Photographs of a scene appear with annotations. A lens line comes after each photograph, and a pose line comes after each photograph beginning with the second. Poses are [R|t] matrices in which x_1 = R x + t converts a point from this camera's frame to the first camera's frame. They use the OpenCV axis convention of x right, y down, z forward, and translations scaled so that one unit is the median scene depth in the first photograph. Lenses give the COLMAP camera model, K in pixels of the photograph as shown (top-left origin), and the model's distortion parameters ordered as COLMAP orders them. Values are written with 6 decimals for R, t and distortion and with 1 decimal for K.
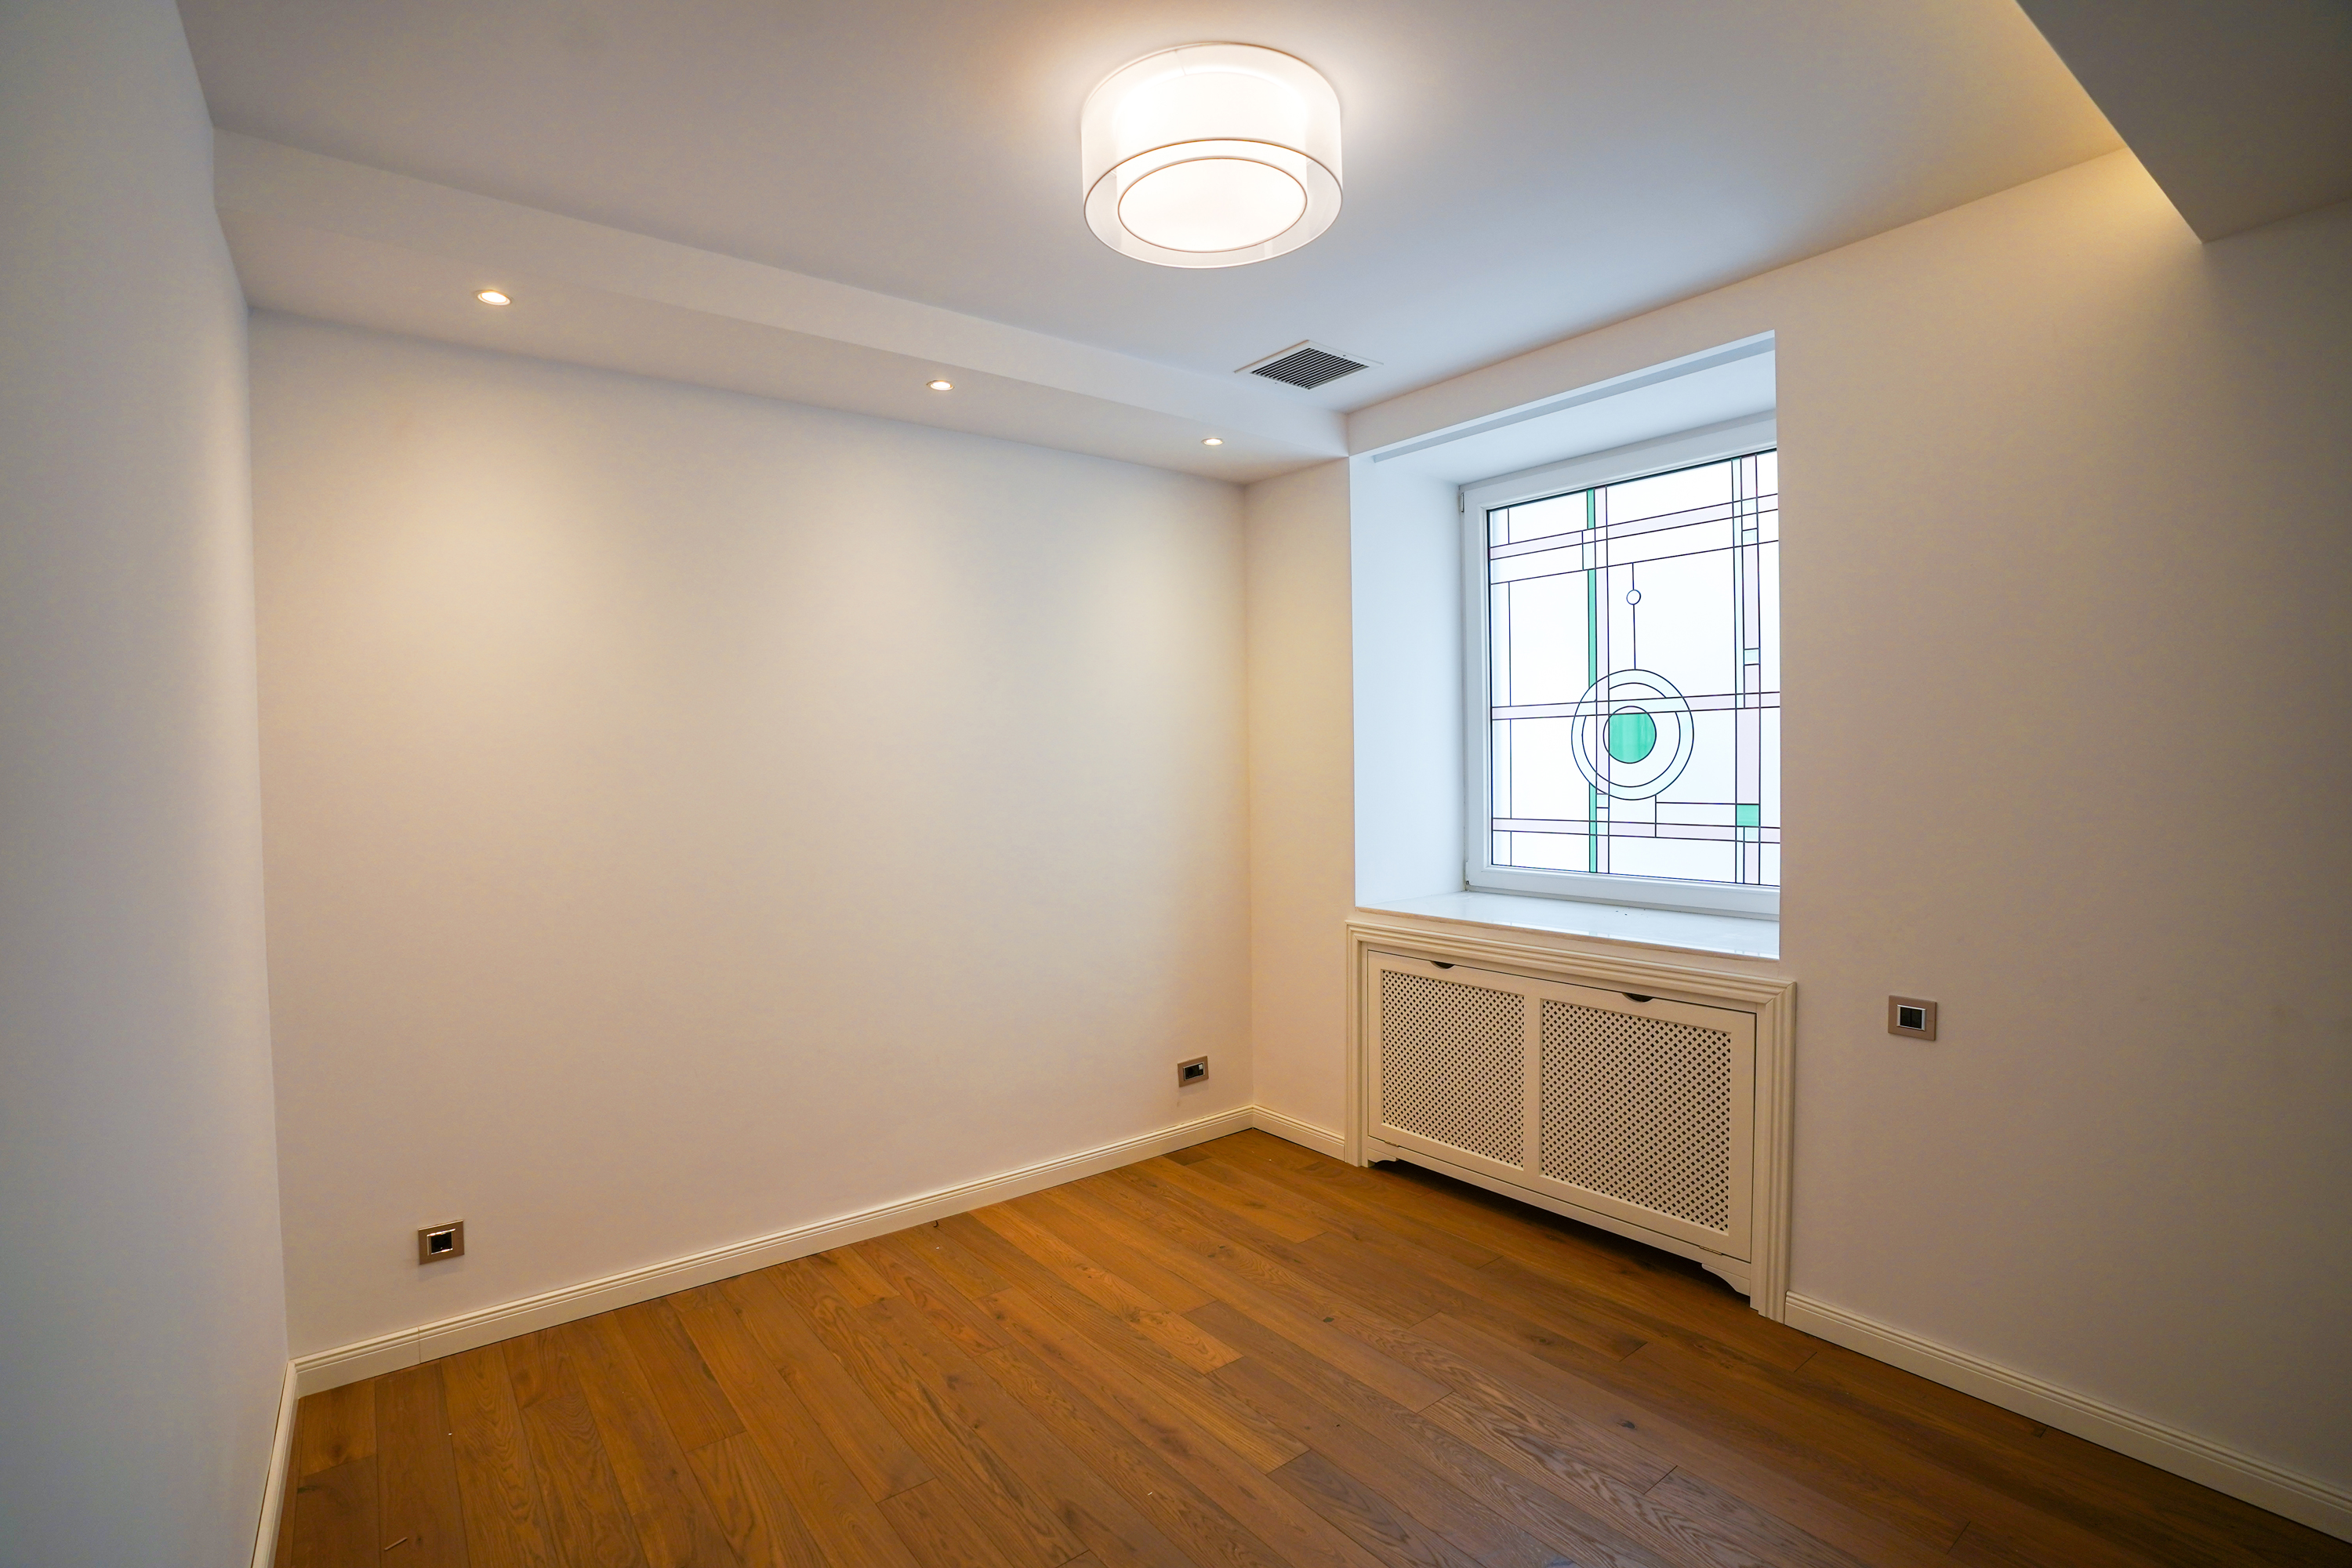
lens RADIAL K [[1087.5, 0, 1157.7], [0, 1087.5, 789.2], [0, 0, 1]] dist [-0.073163, 0.030810]
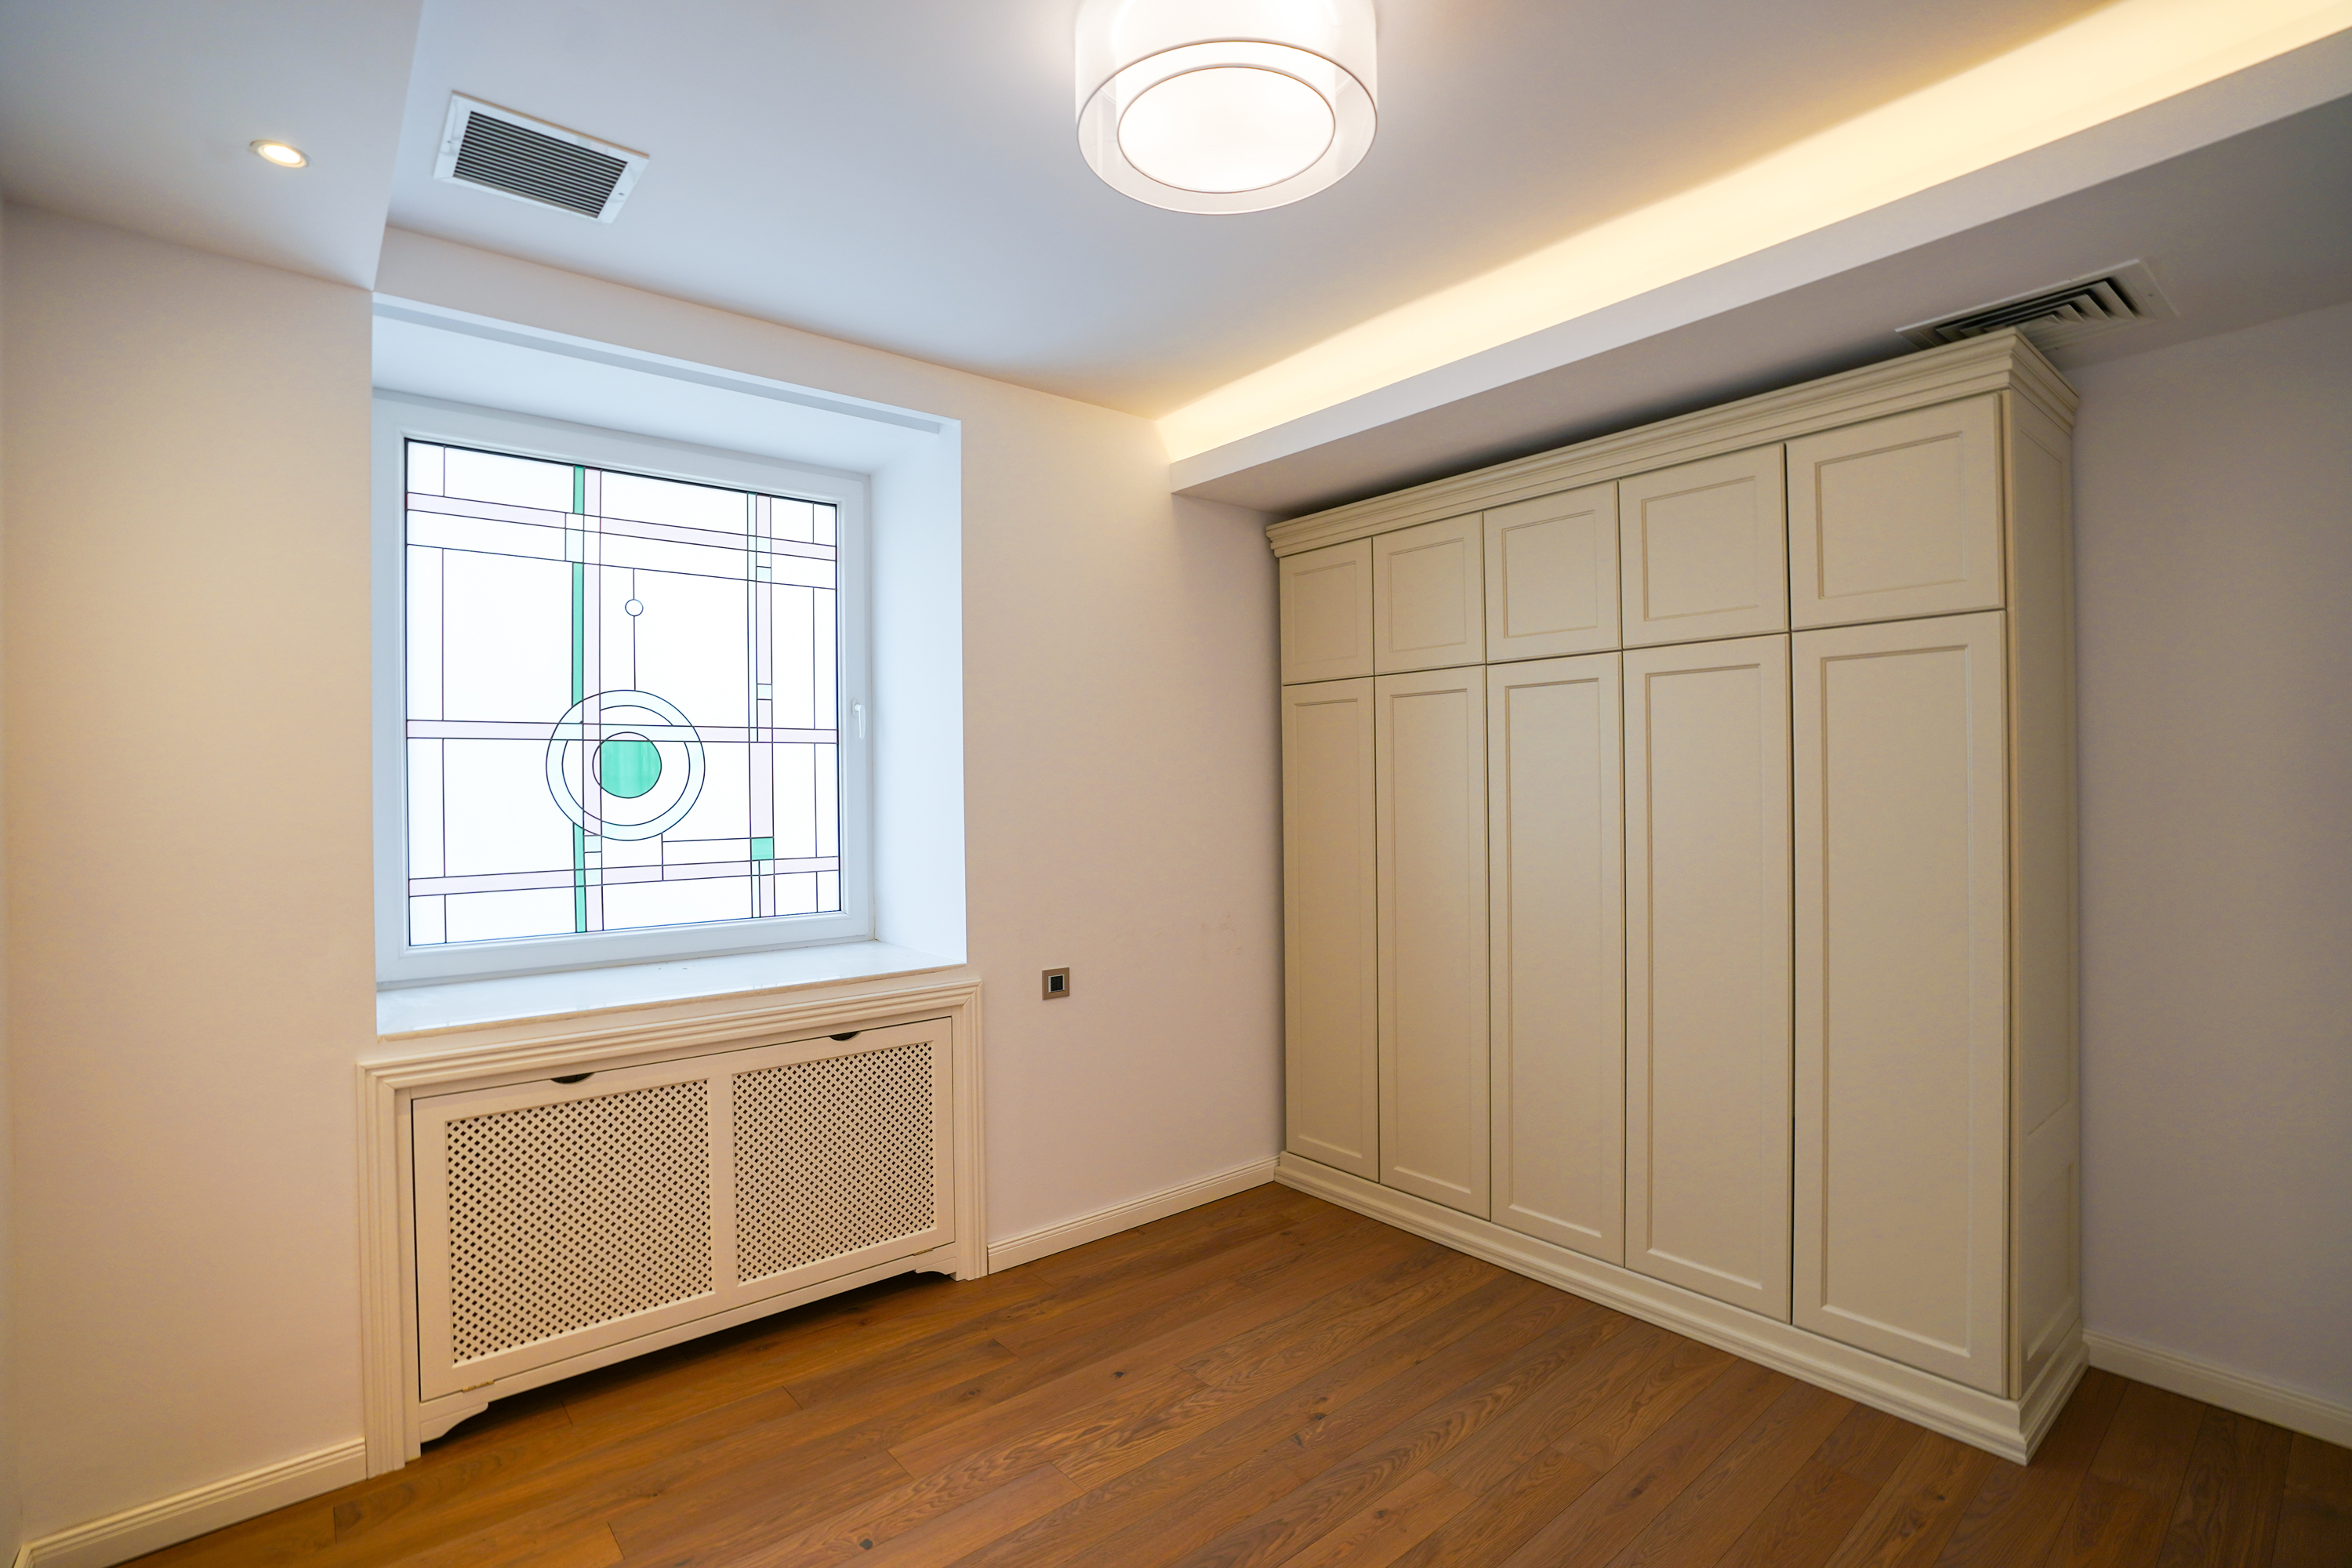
lens RADIAL K [[1087.5, 0, 1157.7], [0, 1087.5, 789.2], [0, 0, 1]] dist [-0.073163, 0.030810]
pose [[-0.045198, 0.014345, 0.998875, -0.467472], [0.040621, 0.999096, -0.012510, -0.003603], [-0.998152, 0.040010, -0.045740, 0.656147]]
